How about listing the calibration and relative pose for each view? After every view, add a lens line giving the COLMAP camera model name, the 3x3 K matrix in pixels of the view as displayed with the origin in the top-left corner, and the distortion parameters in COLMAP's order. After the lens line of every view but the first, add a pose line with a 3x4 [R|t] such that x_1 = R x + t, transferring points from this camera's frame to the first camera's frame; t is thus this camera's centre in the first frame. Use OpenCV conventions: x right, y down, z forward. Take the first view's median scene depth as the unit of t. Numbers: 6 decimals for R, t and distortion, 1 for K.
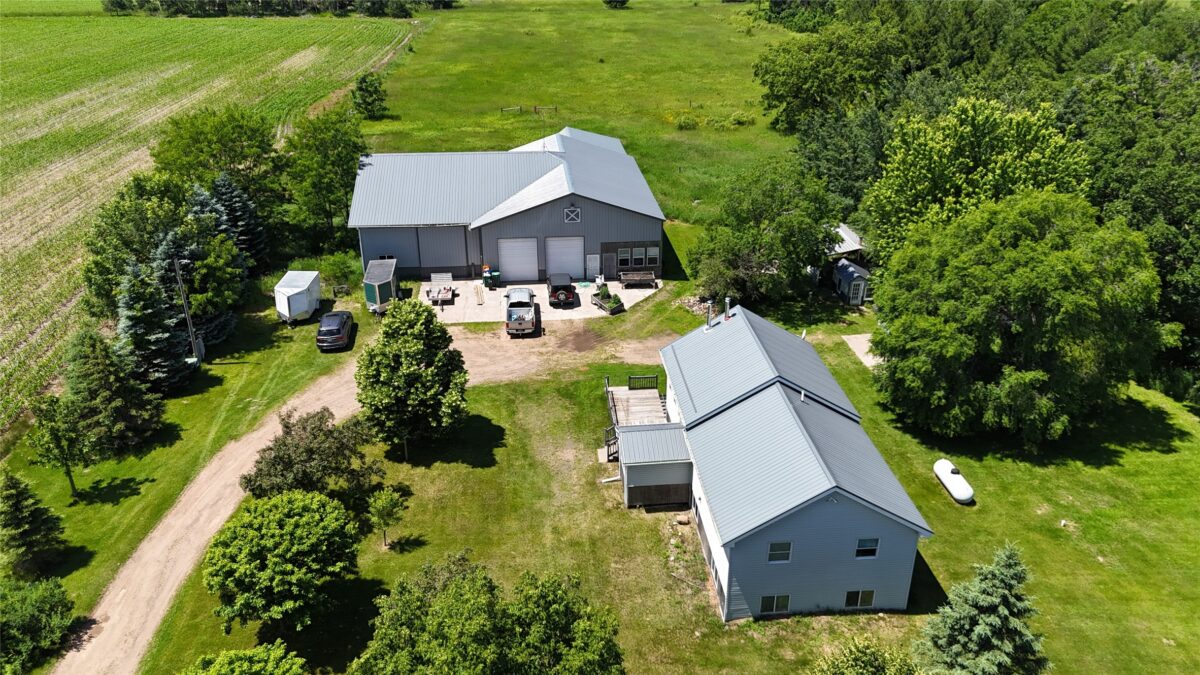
lens RADIAL K [[889.2, 0, 605.1], [0, 889.2, 334.6], [0, 0, 1]] dist [0.071067, -0.066571]
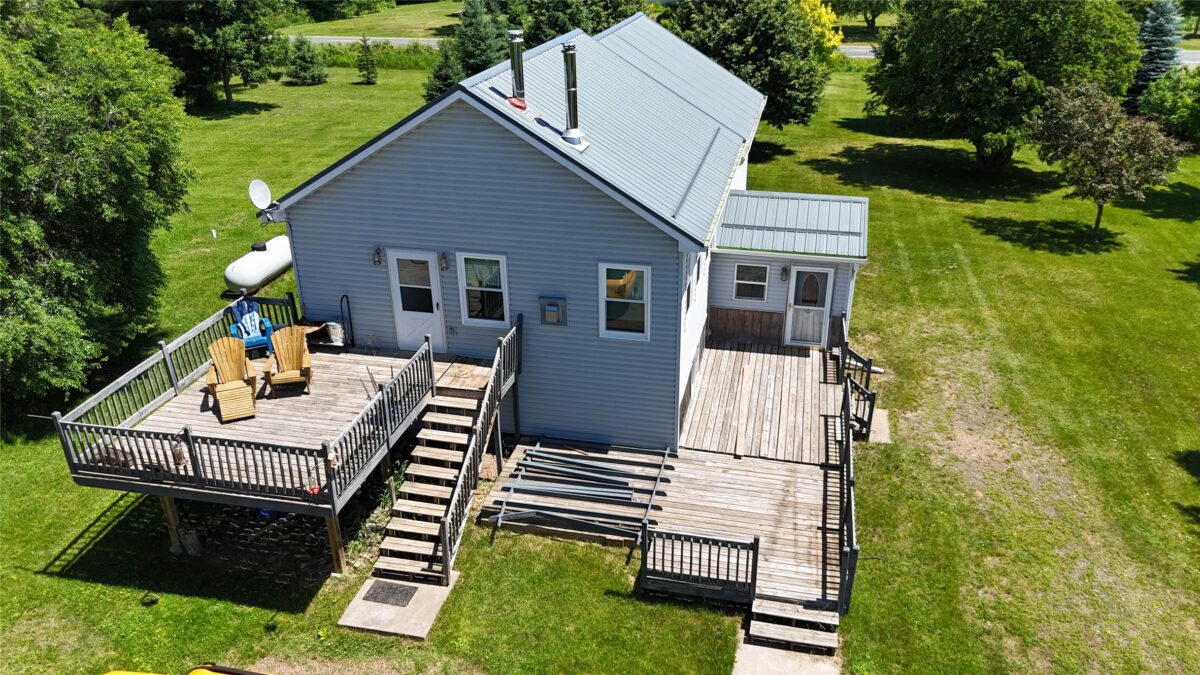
lens RADIAL K [[889.2, 0, 605.1], [0, 889.2, 334.6], [0, 0, 1]] dist [0.071067, -0.066571]
pose [[-0.951496, -0.128720, 0.279438, 0.006015], [0.135964, 0.638835, 0.757234, -0.201239], [-0.275986, 0.758499, -0.590348, 1.208821]]
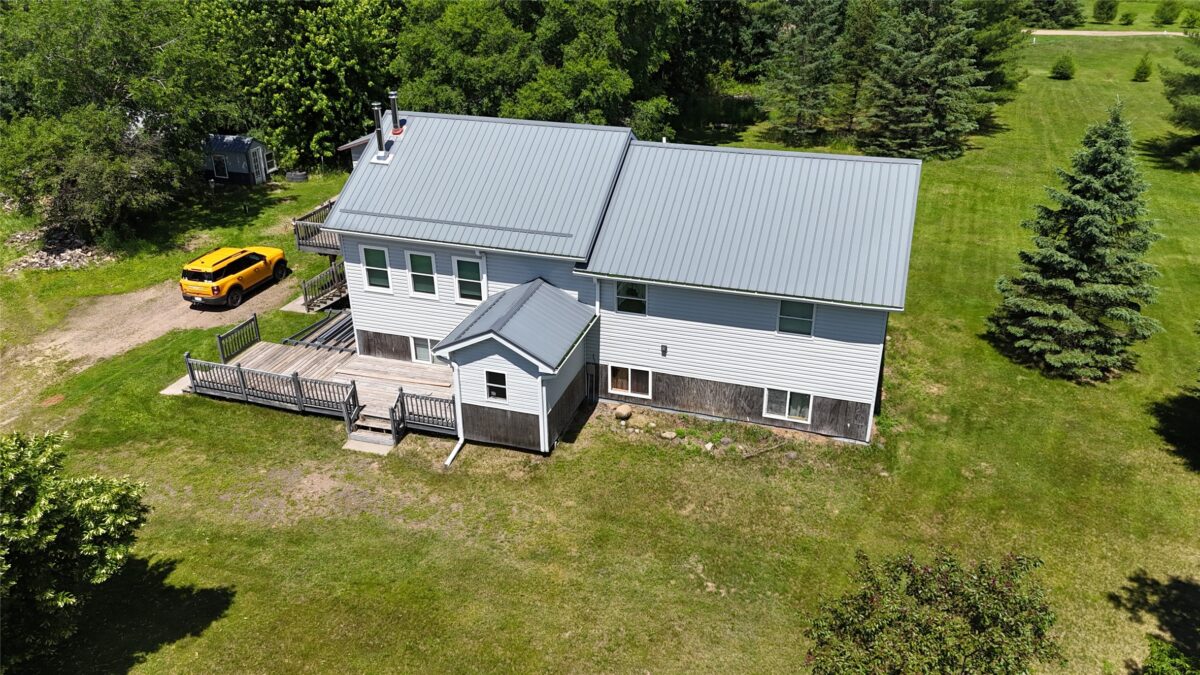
lens RADIAL K [[889.2, 0, 605.1], [0, 889.2, 334.6], [0, 0, 1]] dist [0.071067, -0.066571]
pose [[0.390005, -0.408551, 0.825216, -0.334803], [0.402540, 0.881659, 0.246251, 0.009123], [-0.828165, 0.236144, 0.508309, 0.602534]]
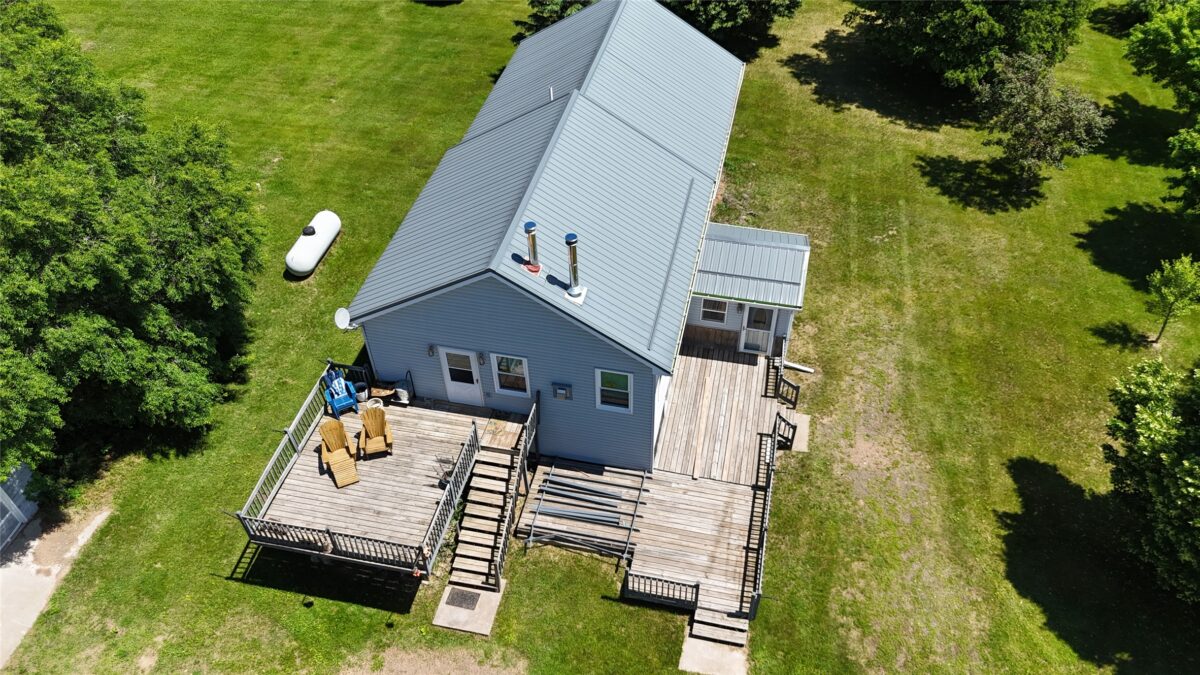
lens RADIAL K [[889.2, 0, 605.1], [0, 889.2, 334.6], [0, 0, 1]] dist [0.071067, -0.066571]
pose [[-0.953725, -0.205496, 0.219500, 0.003286], [0.136751, 0.353696, 0.925310, -0.390528], [-0.267784, 0.912508, -0.309226, 1.118533]]
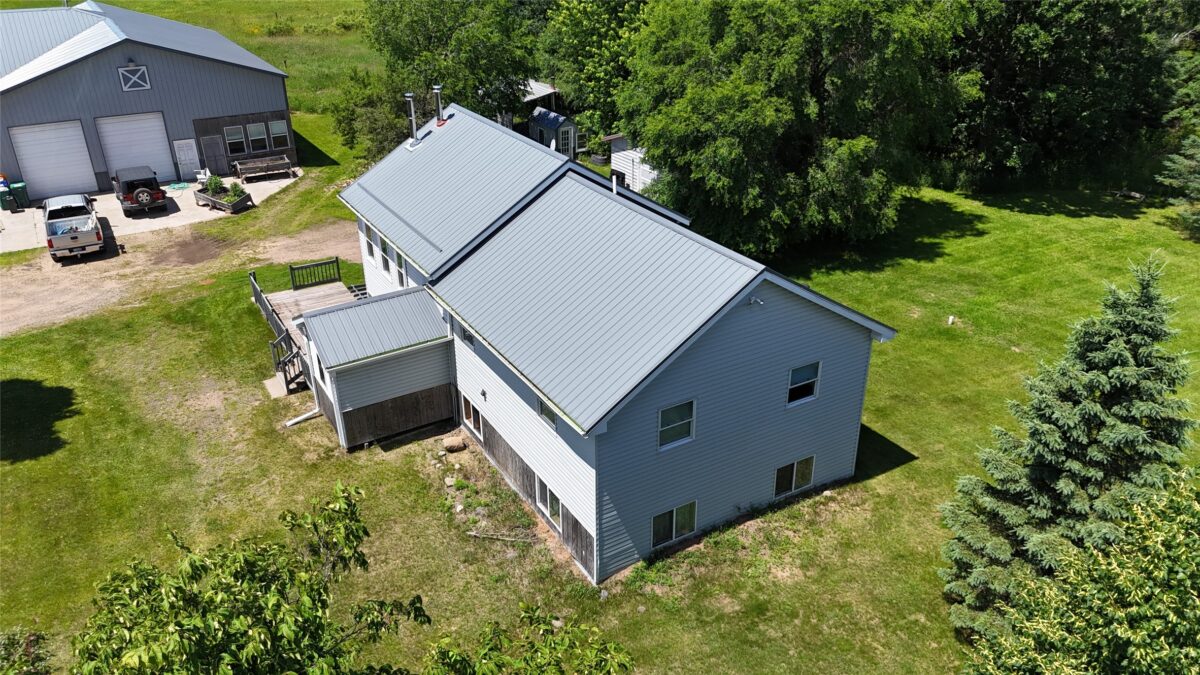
lens RADIAL K [[889.2, 0, 605.1], [0, 889.2, 334.6], [0, 0, 1]] dist [0.071067, -0.066571]
pose [[0.900364, -0.197791, 0.387586, -0.028313], [0.193152, 0.979825, 0.051327, 0.111411], [-0.389919, 0.028650, 0.920403, 0.378230]]
